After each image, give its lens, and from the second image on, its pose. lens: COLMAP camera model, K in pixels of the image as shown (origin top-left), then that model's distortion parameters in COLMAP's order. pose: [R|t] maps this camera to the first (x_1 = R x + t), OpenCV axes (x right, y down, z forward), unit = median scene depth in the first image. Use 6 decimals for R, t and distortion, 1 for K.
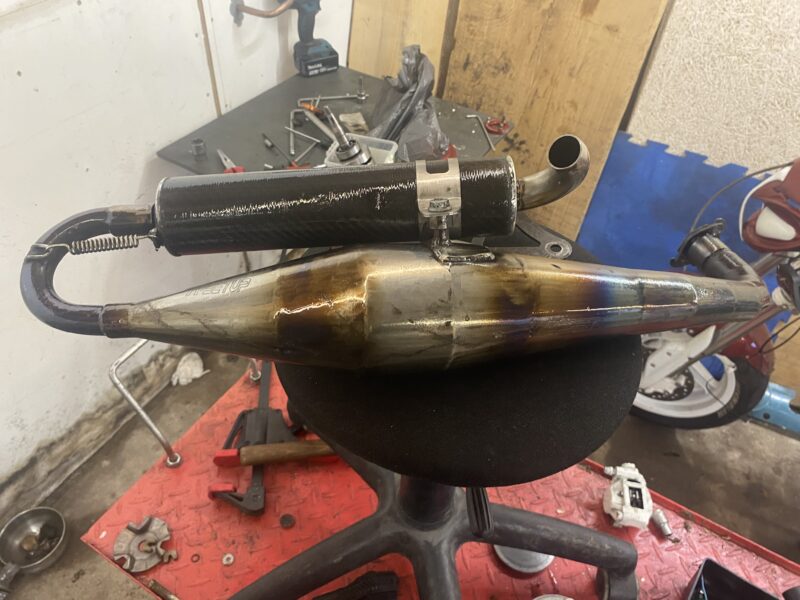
lens RADIAL K [[611.5, 0, 400.0], [0, 611.5, 300.0], [0, 0, 1]] dist [-0.004169, 0.007254]
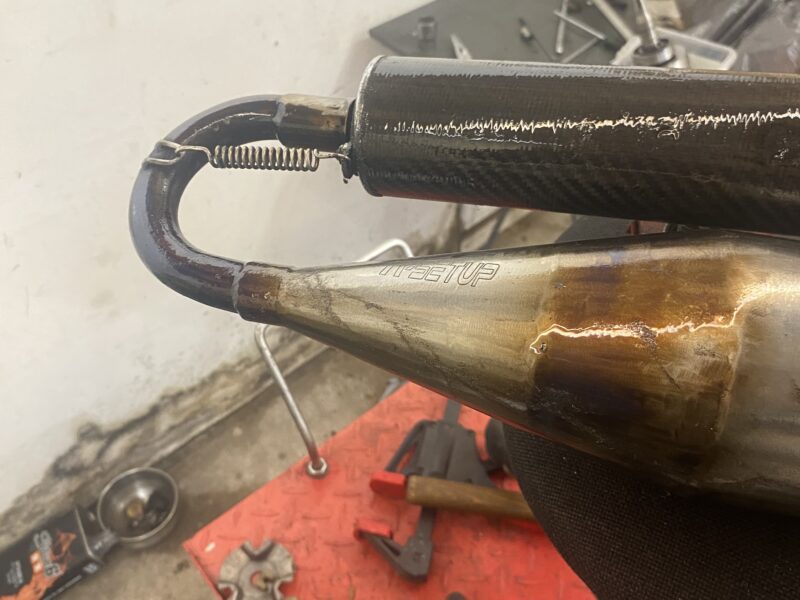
lens RADIAL K [[769.5, 0, 400.0], [0, 769.5, 300.0], [0, 0, 1]] dist [0.118342, -0.261378]
pose [[0.940910, 0.196375, -0.275907, -0.070162], [-0.178444, 0.979924, 0.088918, -0.025396], [0.287829, -0.034430, 0.957063, 0.174108]]
